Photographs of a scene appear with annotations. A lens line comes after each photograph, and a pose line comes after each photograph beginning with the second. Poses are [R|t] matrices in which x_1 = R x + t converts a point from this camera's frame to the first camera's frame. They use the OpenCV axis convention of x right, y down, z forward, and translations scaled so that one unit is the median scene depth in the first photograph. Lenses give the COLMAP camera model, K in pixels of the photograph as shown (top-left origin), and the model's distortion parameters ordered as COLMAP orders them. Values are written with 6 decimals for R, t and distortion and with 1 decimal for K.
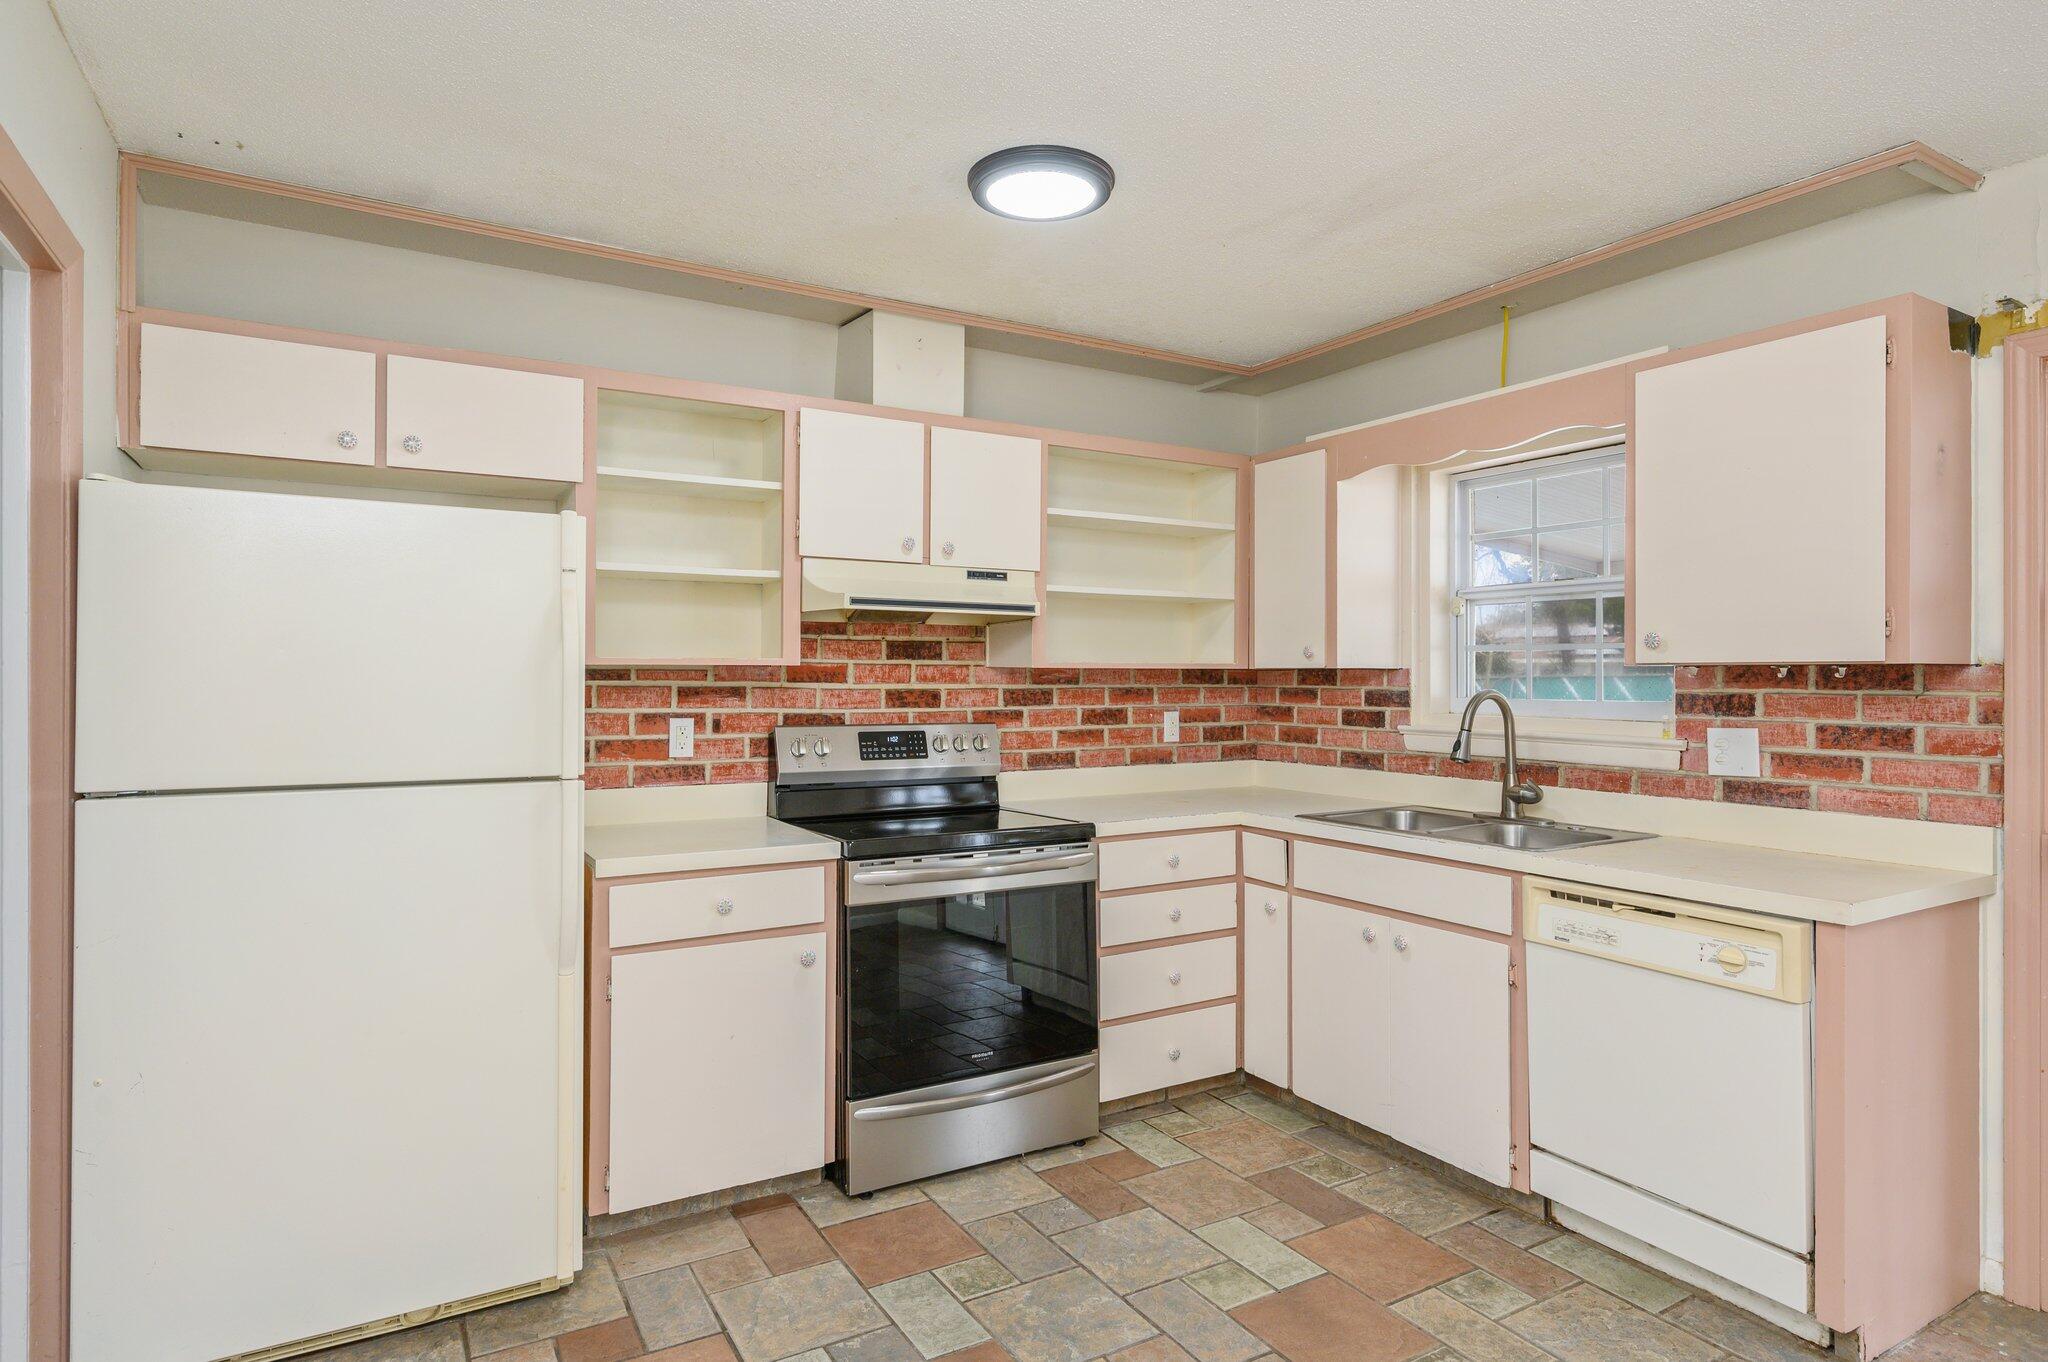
lens RADIAL K [[1124.6, 0, 1023.0], [0, 1124.6, 675.8], [0, 0, 1]] dist [-0.007403, -0.000066]
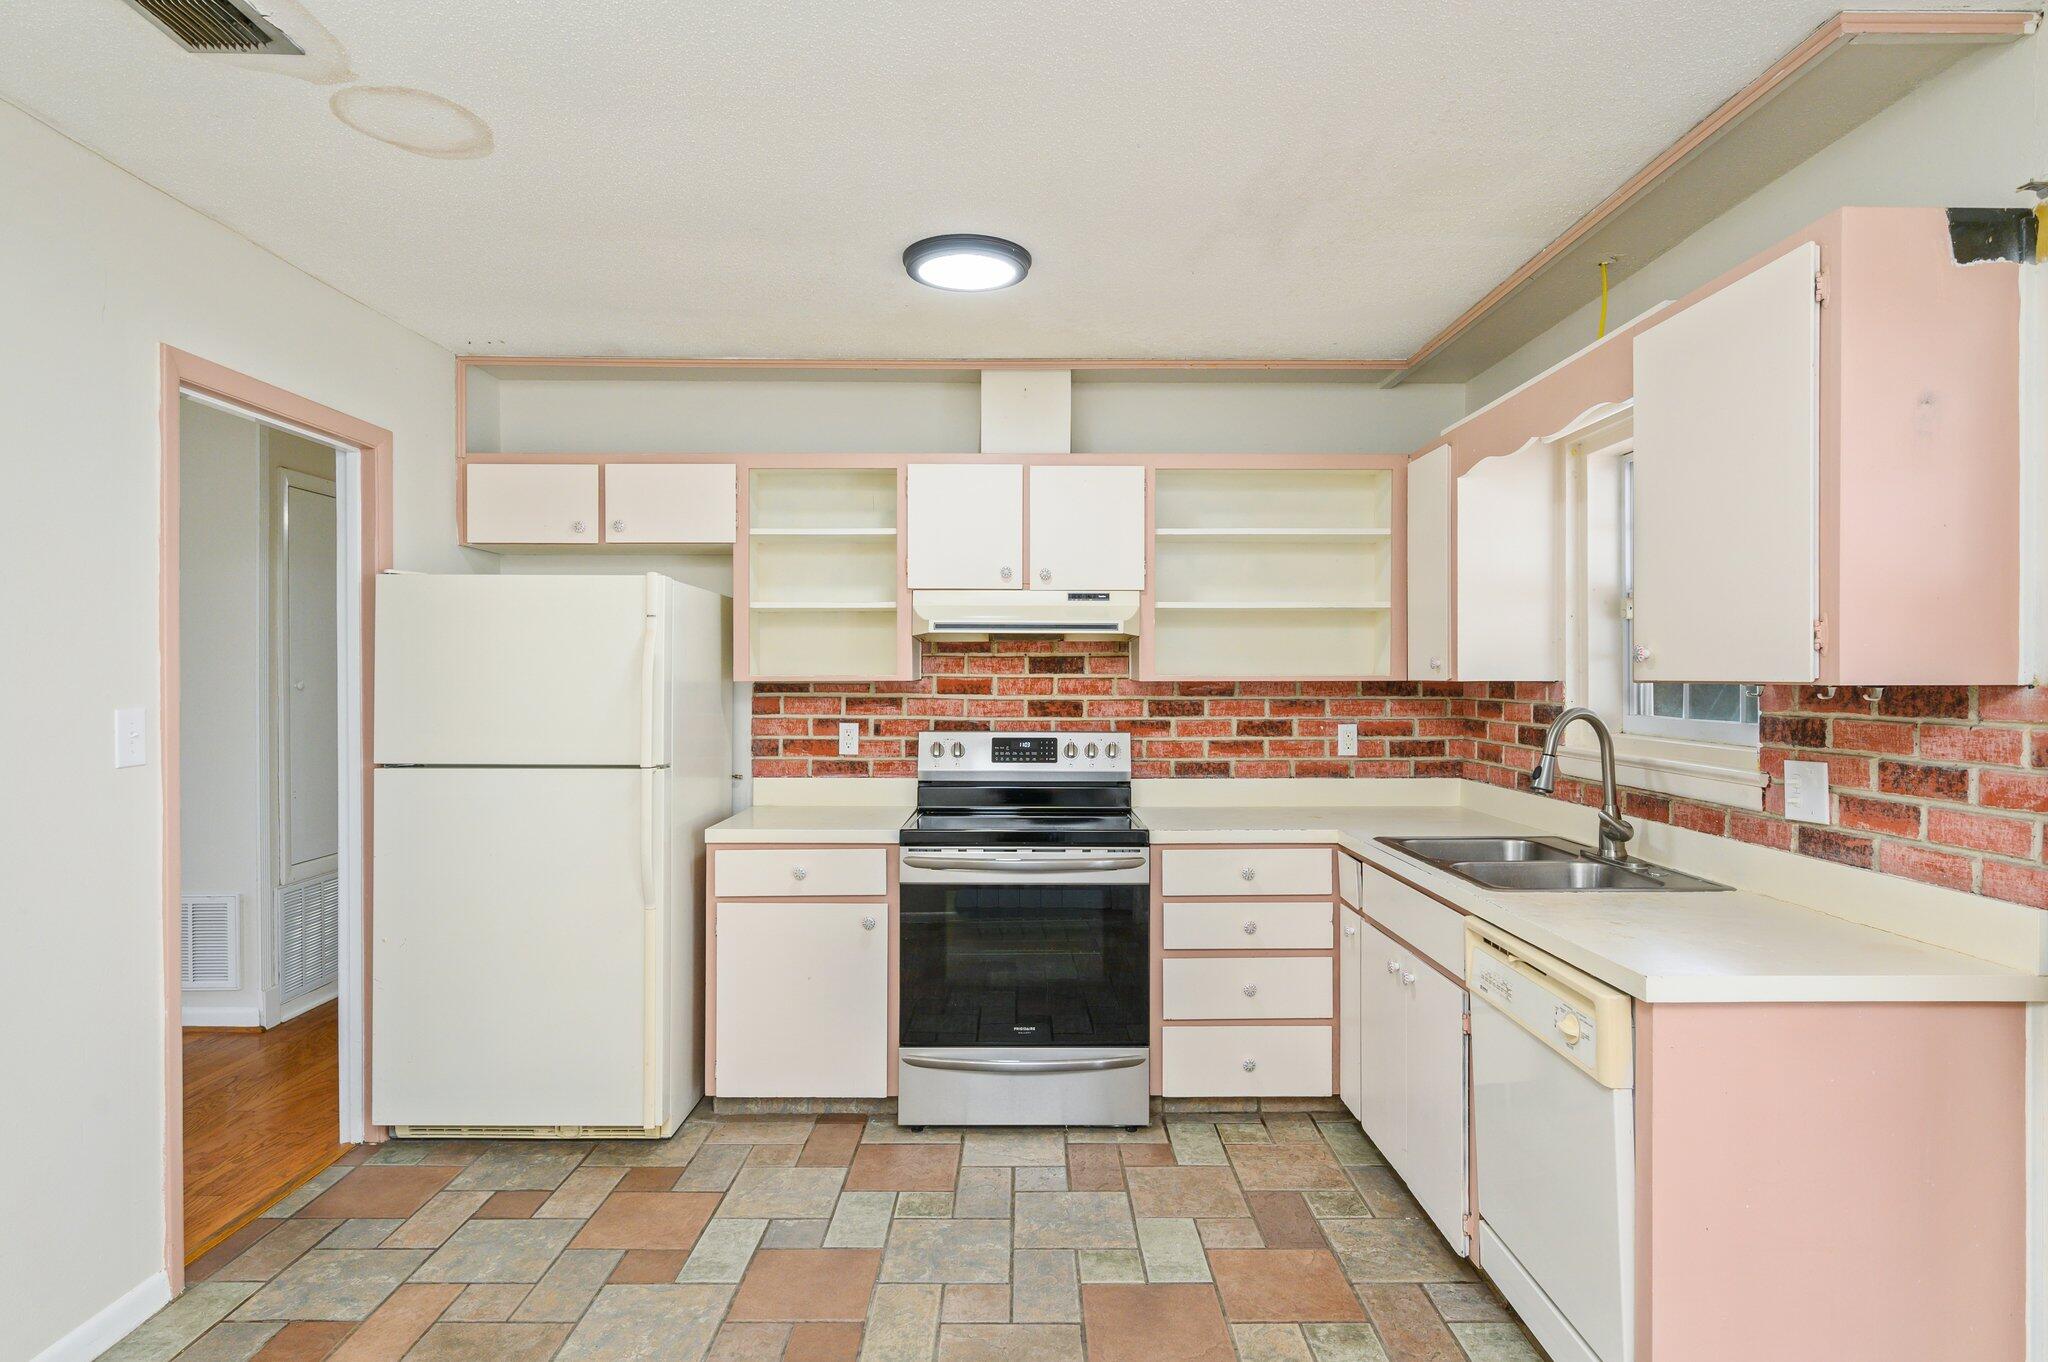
lens RADIAL K [[1124.6, 0, 1020.8], [0, 1124.6, 681.9], [0, 0, 1]] dist [-0.007403, -0.000066]
pose [[0.862609, 0.000321, -0.505871, 0.494269], [0.002651, 0.999983, 0.005156, -0.013636], [0.505864, -0.005789, 0.862594, 0.030648]]
